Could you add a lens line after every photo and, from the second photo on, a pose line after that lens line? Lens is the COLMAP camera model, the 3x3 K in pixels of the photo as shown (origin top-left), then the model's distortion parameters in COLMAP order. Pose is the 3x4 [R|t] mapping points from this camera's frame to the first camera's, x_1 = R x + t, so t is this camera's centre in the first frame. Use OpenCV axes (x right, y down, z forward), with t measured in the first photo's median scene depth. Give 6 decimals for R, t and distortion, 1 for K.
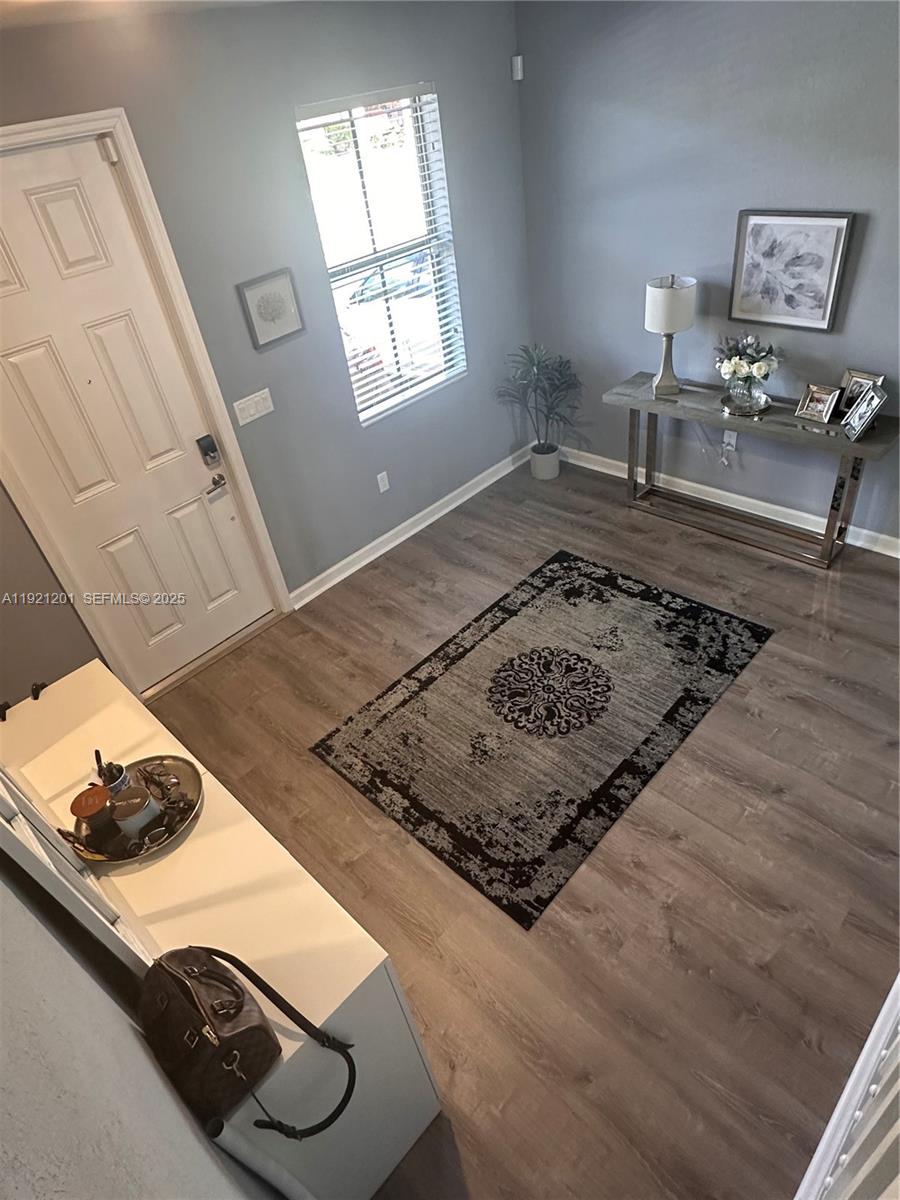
lens RADIAL K [[705.8, 0, 452.3], [0, 705.8, 602.4], [0, 0, 1]] dist [-0.002147, 0.006993]
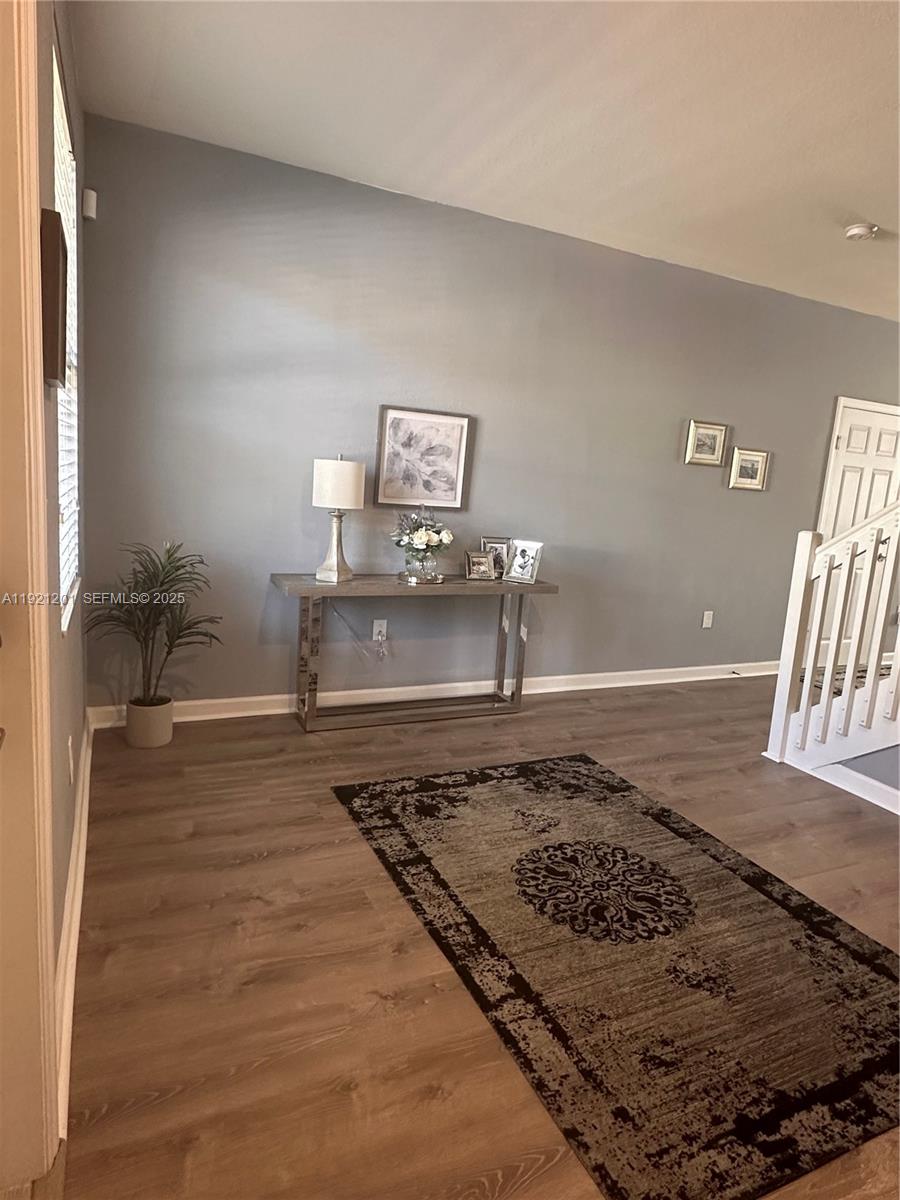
lens RADIAL K [[705.8, 0, 453.0], [0, 705.8, 597.3], [0, 0, 1]] dist [-0.002147, 0.006993]
pose [[0.333976, -0.012405, 0.942500, -0.555323], [0.482185, 0.861423, -0.159525, -0.081906], [-0.809912, 0.507736, 0.293676, 0.738724]]
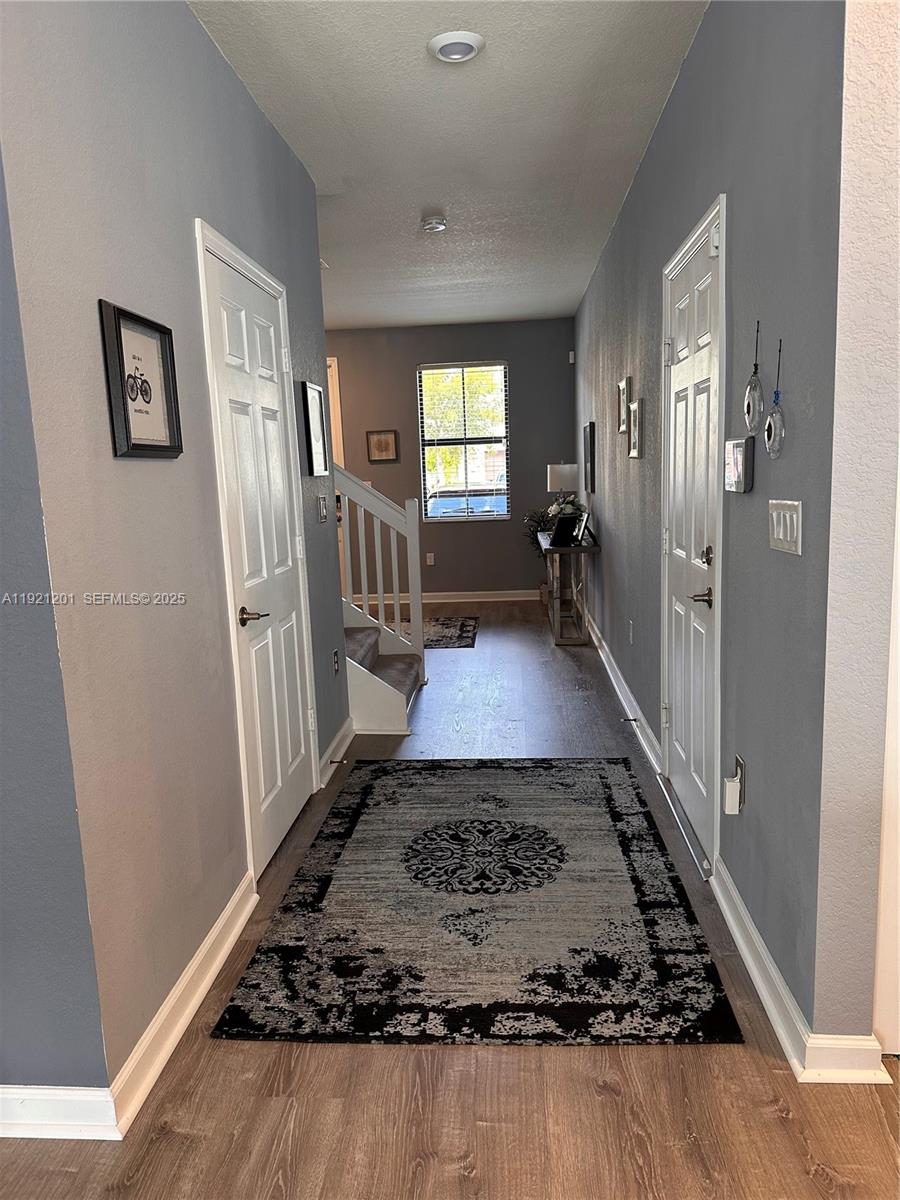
lens RADIAL K [[814.0, 0, 454.9], [0, 814.0, 594.6], [0, 0, 1]] dist [0.025031, -0.021004]
pose [[-0.756978, 0.247873, -0.604601, 0.592623], [-0.287211, 0.704878, 0.648581, -0.600787], [0.586936, 0.664610, -0.462385, 1.156451]]
